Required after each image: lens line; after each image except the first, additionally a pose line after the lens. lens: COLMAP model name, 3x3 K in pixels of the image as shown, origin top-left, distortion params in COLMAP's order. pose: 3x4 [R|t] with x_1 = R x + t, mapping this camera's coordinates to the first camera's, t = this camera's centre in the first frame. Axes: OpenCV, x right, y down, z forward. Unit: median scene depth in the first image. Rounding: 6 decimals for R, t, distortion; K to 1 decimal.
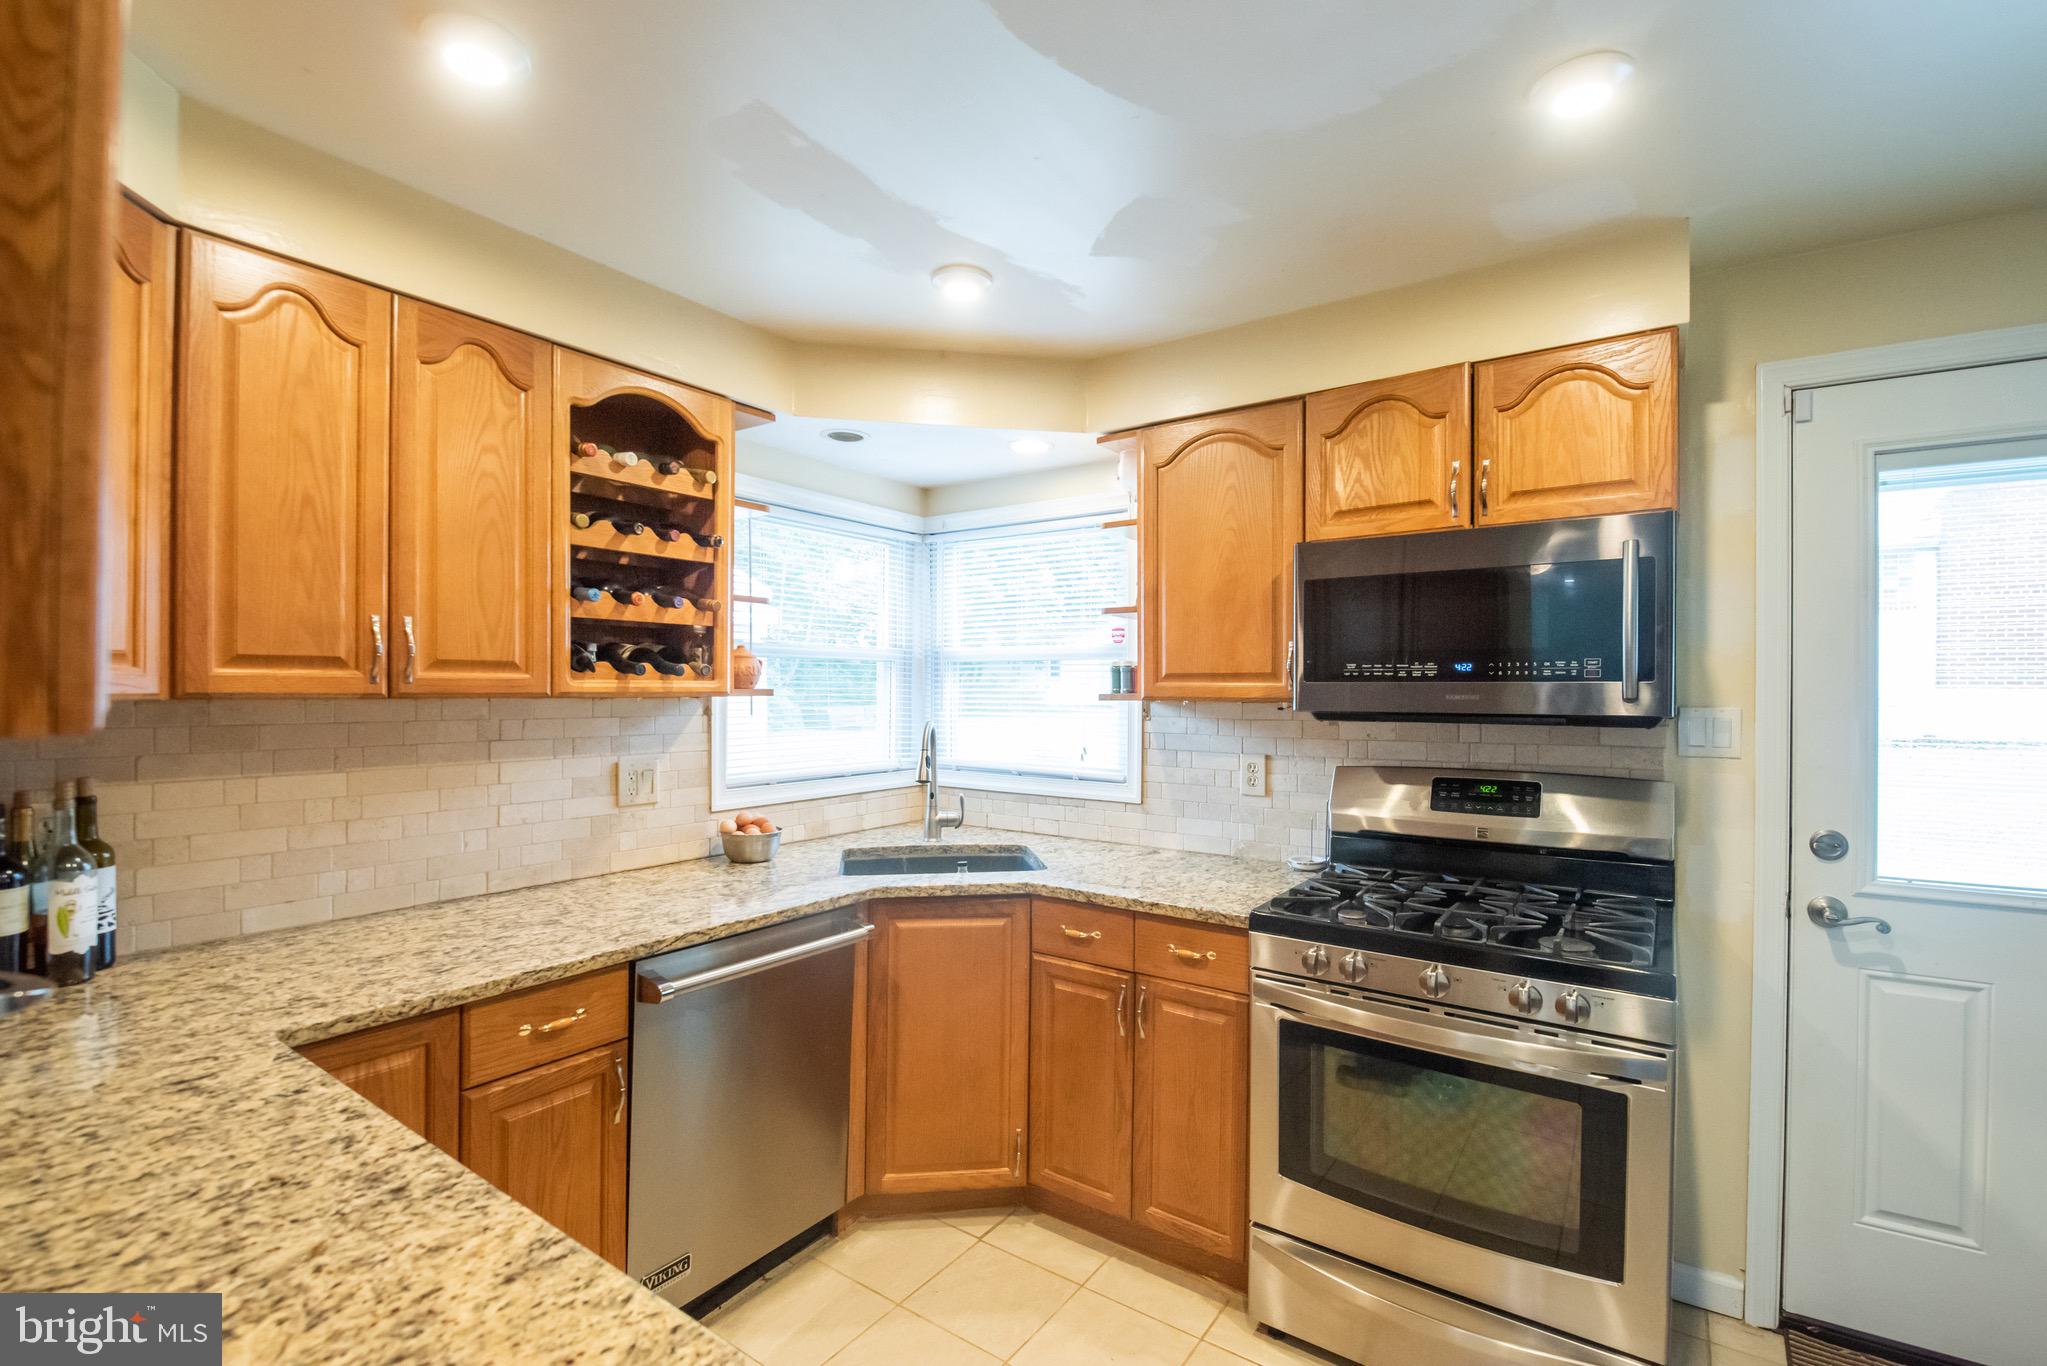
lens RADIAL K [[904.6, 0, 1025.1], [0, 904.6, 692.4], [0, 0, 1]] dist [-0.006144, -0.009422]
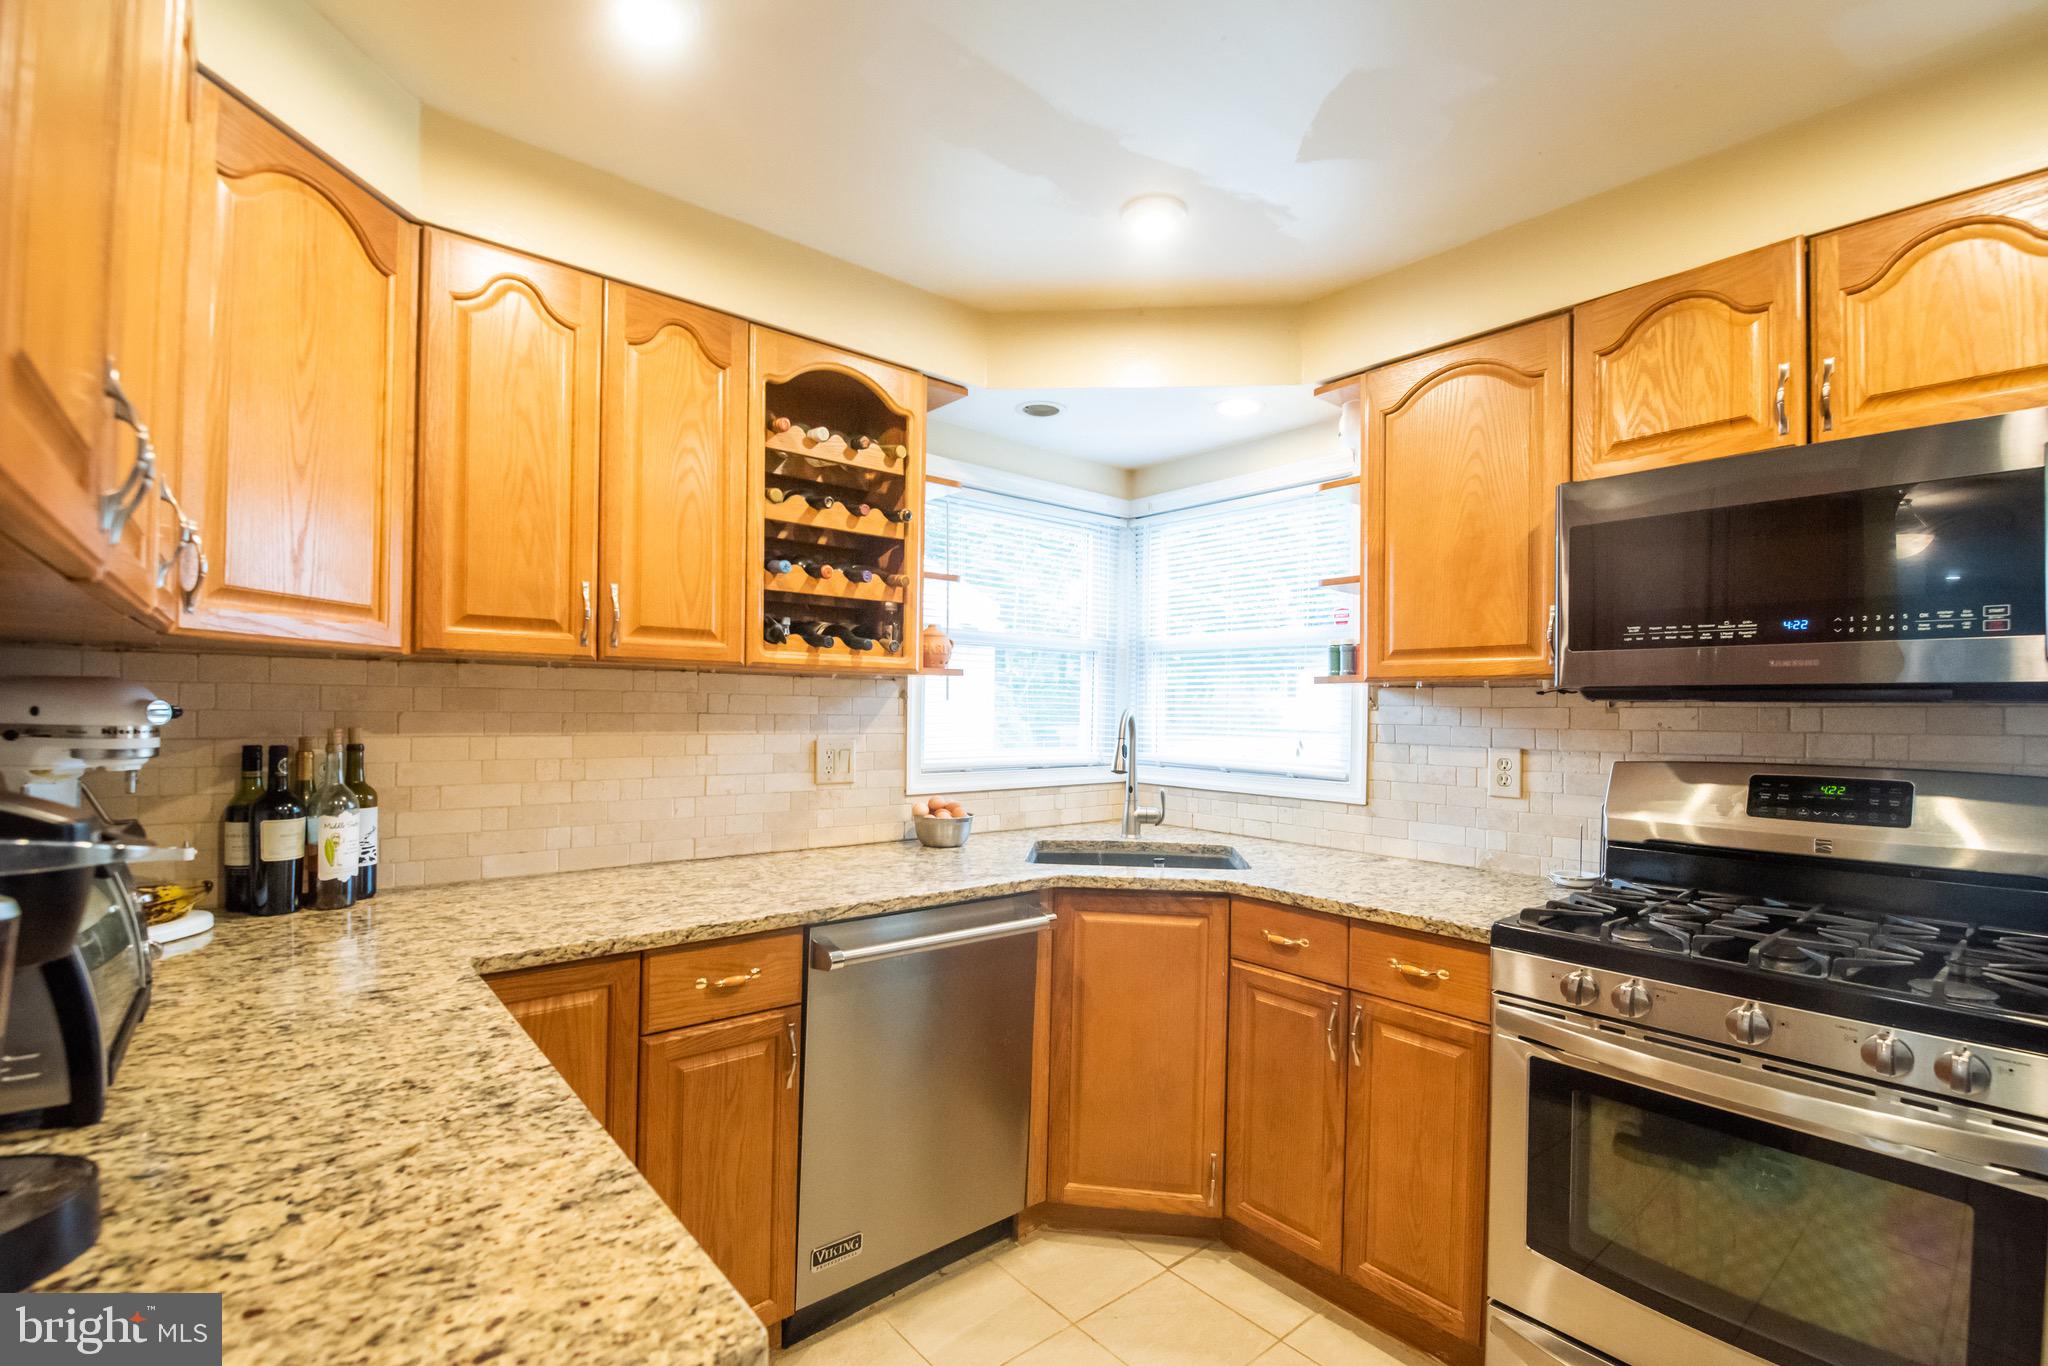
lens RADIAL K [[908.4, 0, 1020.2], [0, 908.4, 708.1], [0, 0, 1]] dist [-0.000900, -0.011457]
pose [[0.966170, 0.008585, -0.257763, 0.041376], [-0.010542, 0.999925, -0.006212, 0.052376], [0.257691, 0.008720, 0.966188, 0.079016]]
